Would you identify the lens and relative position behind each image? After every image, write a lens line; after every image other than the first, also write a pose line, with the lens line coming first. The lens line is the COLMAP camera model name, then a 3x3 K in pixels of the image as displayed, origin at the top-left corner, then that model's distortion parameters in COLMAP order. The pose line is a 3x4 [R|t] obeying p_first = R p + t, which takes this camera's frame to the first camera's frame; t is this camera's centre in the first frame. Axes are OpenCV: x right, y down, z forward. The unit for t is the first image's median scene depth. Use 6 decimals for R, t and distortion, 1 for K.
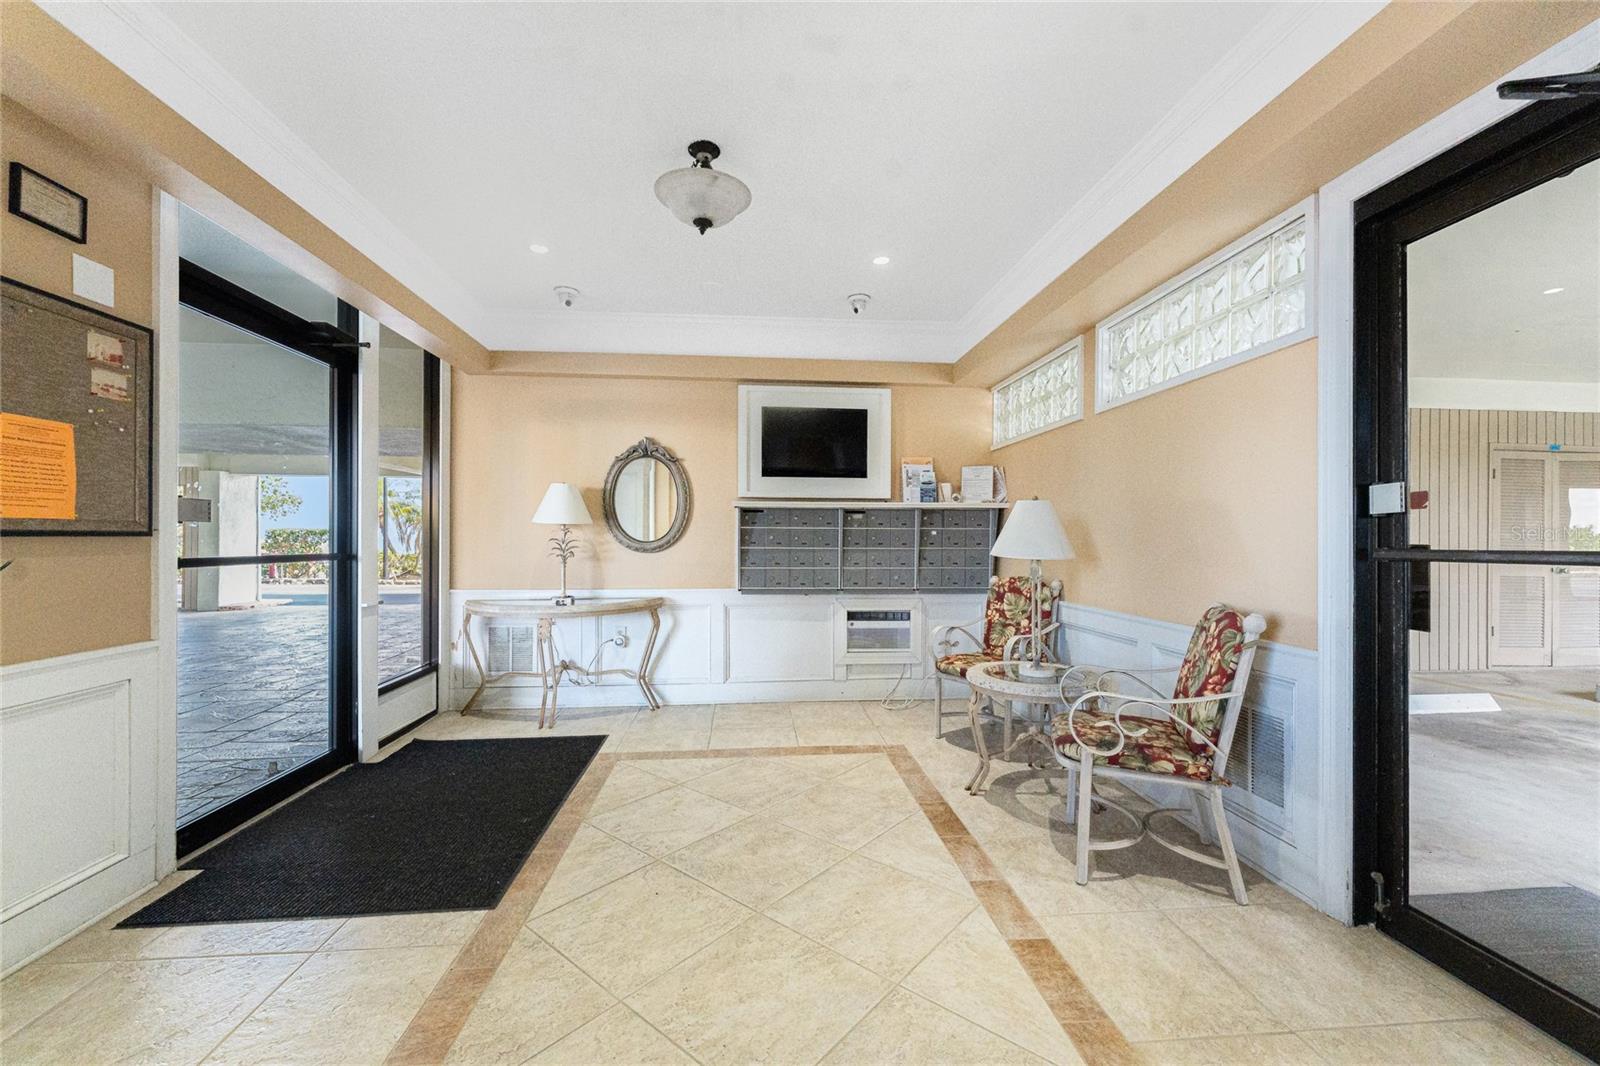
lens RADIAL K [[644.8, 0, 796.0], [0, 644.8, 534.4], [0, 0, 1]] dist [-0.000571, -0.000056]
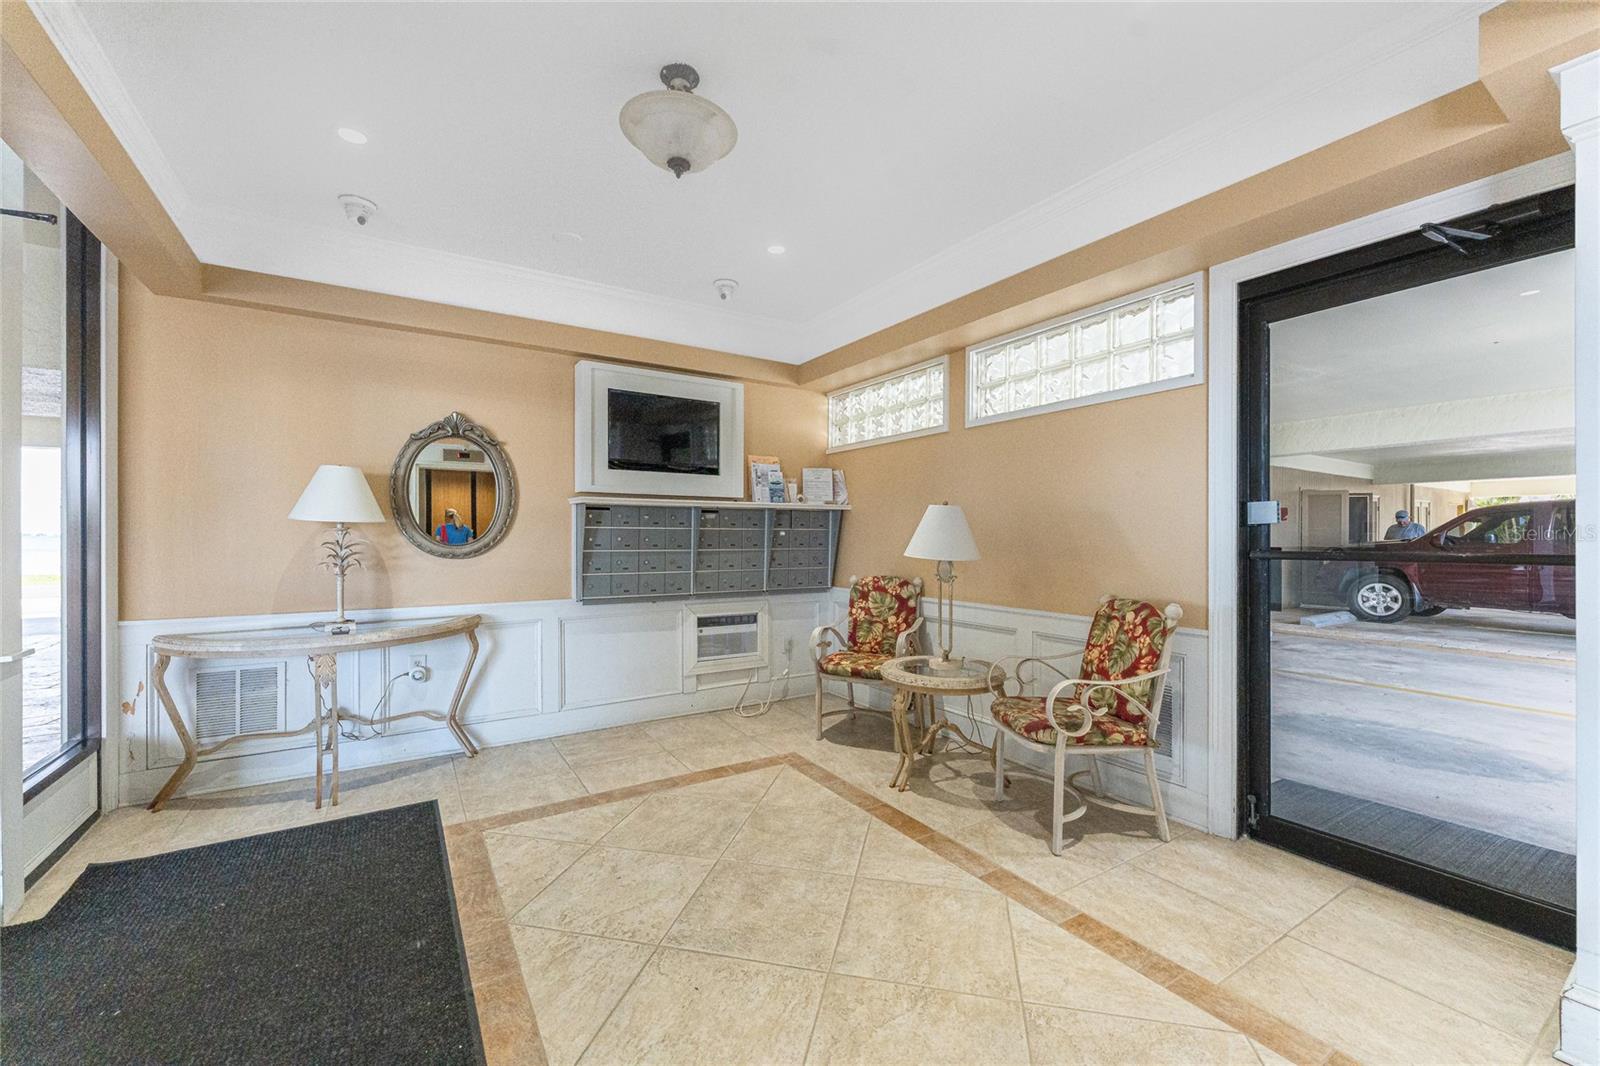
lens RADIAL K [[644.8, 0, 796.0], [0, 644.8, 534.4], [0, 0, 1]] dist [-0.000571, -0.000056]
pose [[0.887778, -0.001286, 0.460270, -0.236809], [-0.001755, 0.999979, 0.006179, -0.007404], [-0.460268, -0.006294, 0.887758, 0.115573]]
